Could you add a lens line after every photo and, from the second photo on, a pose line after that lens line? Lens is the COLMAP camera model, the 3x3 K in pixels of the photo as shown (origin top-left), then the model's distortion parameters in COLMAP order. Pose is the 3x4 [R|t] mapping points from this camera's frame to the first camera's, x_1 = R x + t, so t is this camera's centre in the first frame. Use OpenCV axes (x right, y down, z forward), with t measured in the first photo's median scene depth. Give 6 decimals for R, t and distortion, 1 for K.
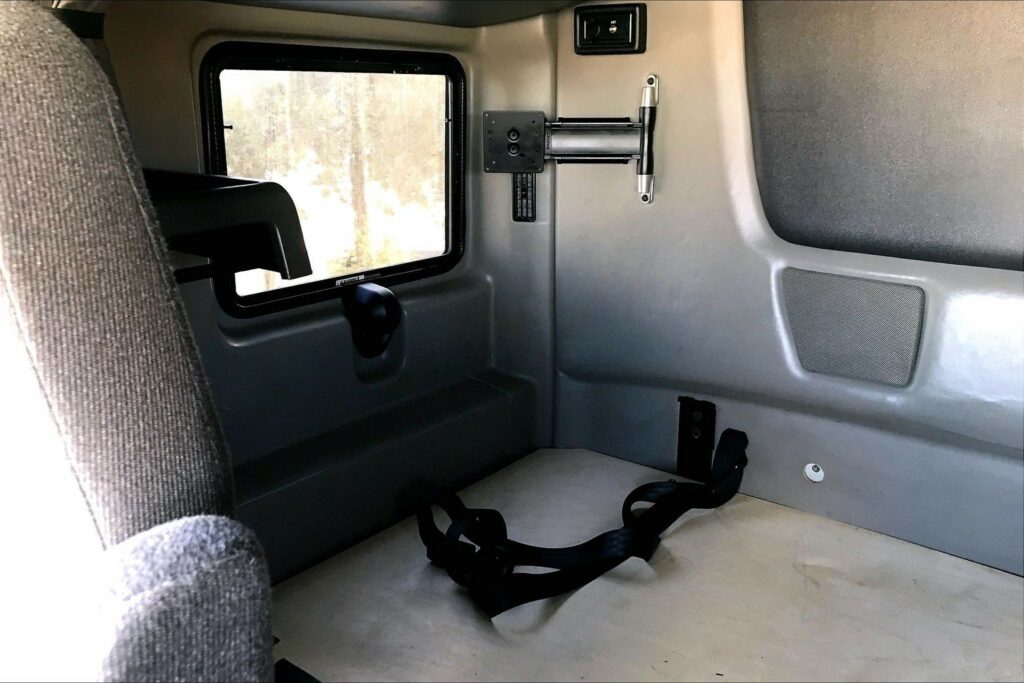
lens RADIAL K [[853.1, 0, 511.4], [0, 853.1, 339.1], [0, 0, 1]] dist [0.048194, -0.049099]
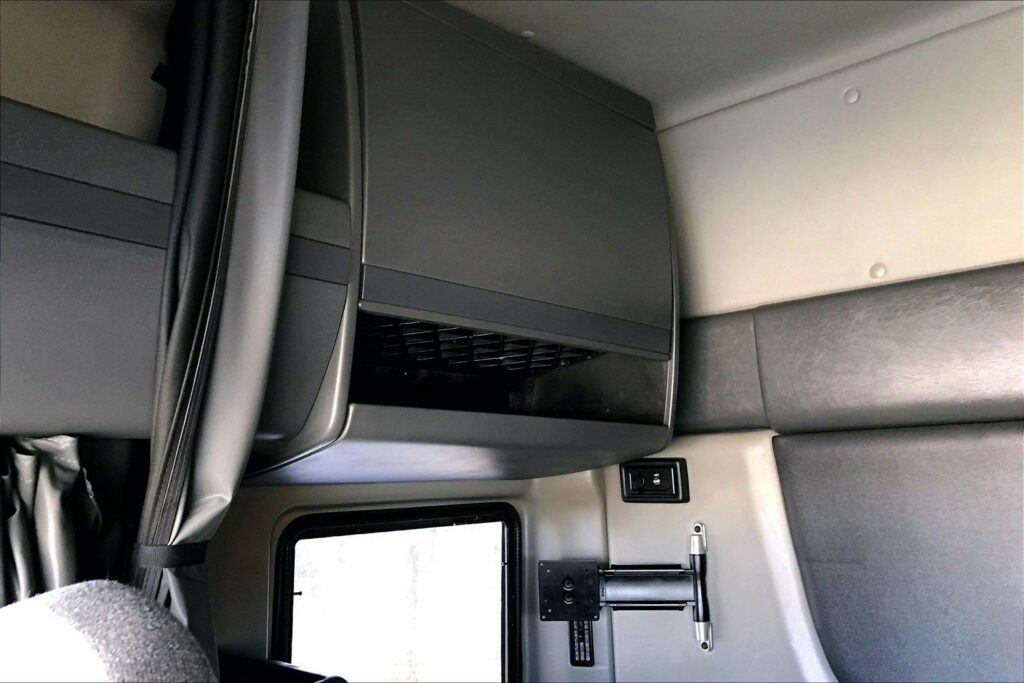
lens RADIAL K [[853.1, 0, 511.1], [0, 853.1, 331.7], [0, 0, 1]] dist [0.048194, -0.049099]
pose [[0.997967, -0.036136, -0.052496, -0.001237], [0.009886, 0.901518, -0.432628, -0.065870], [0.062960, 0.431229, 0.900043, -0.060320]]
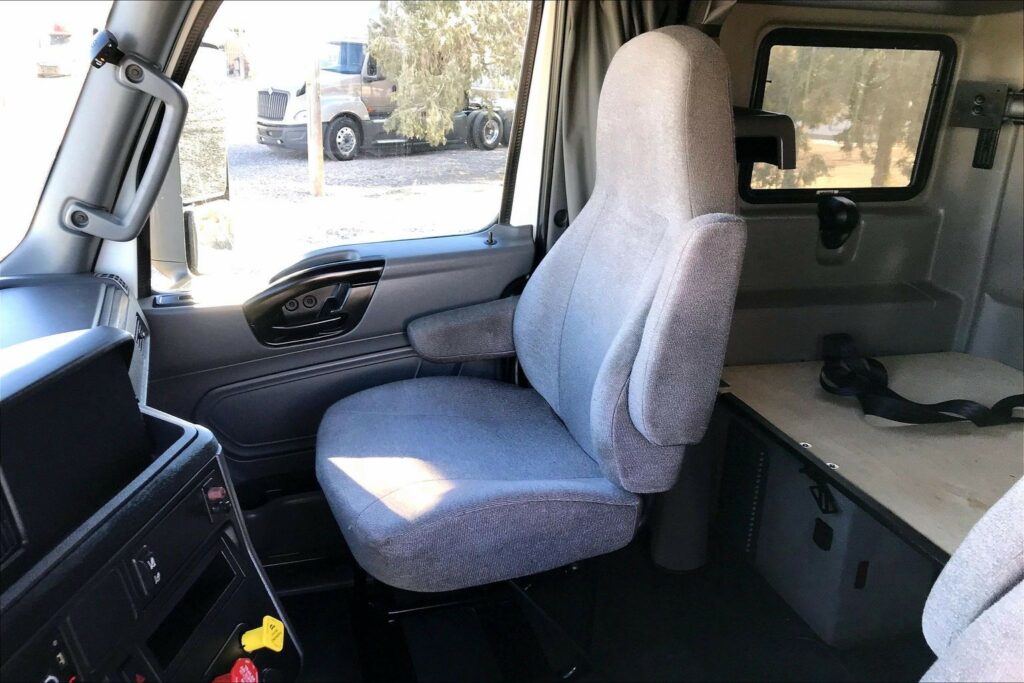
lens RADIAL K [[853.1, 0, 515.9], [0, 853.1, 340.4], [0, 0, 1]] dist [0.048194, -0.049099]
pose [[0.831992, 0.218682, -0.509871, 0.165405], [-0.190420, 0.975768, 0.107782, 0.116188], [0.521086, 0.007416, 0.853472, -0.502928]]
